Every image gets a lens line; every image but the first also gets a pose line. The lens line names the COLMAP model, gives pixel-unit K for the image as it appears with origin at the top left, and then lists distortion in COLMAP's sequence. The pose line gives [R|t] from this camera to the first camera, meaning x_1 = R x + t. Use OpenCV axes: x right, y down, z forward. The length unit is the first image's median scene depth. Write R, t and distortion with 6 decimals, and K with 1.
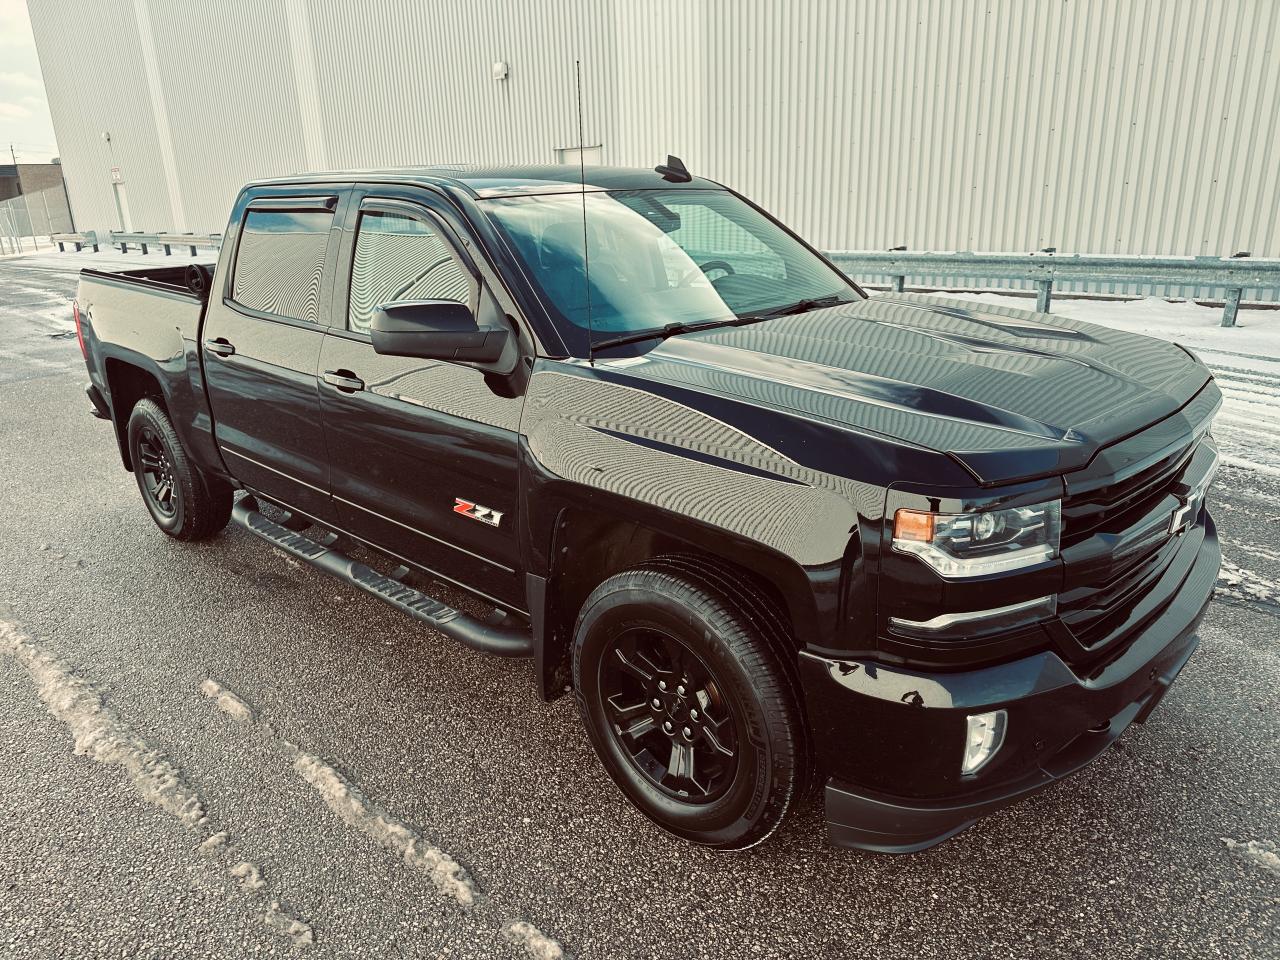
lens RADIAL K [[932.1, 0, 649.1], [0, 932.1, 487.0], [0, 0, 1]] dist [0.021693, -0.027974]
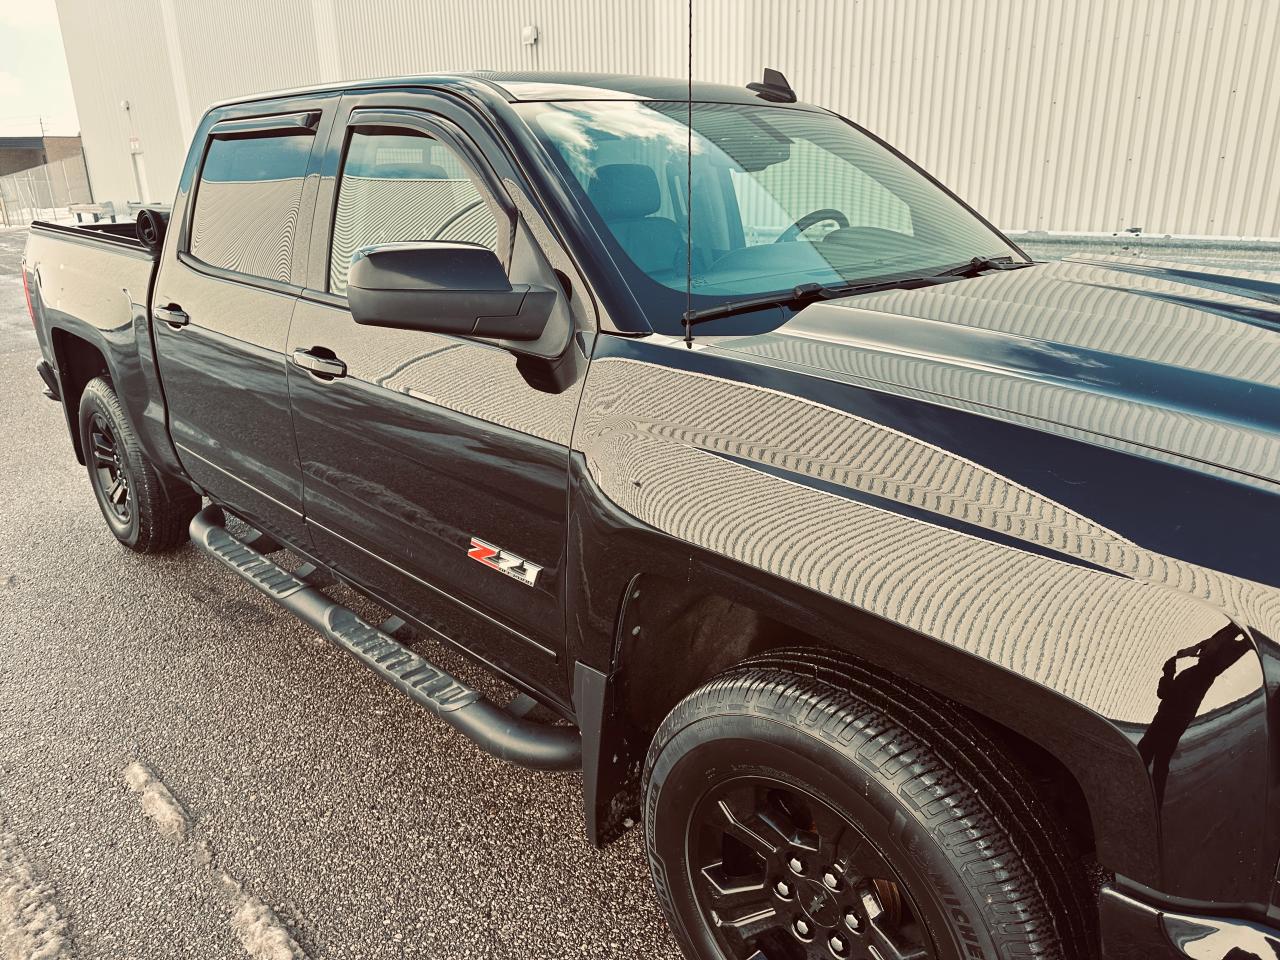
lens RADIAL K [[927.2, 0, 640.0], [0, 927.2, 480.0], [0, 0, 1]] dist [-0.005200, -0.001172]
pose [[0.999414, 0.022778, -0.025548, -0.061777], [-0.022504, 0.999686, 0.010991, -0.037404], [0.025790, -0.010410, 0.999613, 0.298709]]
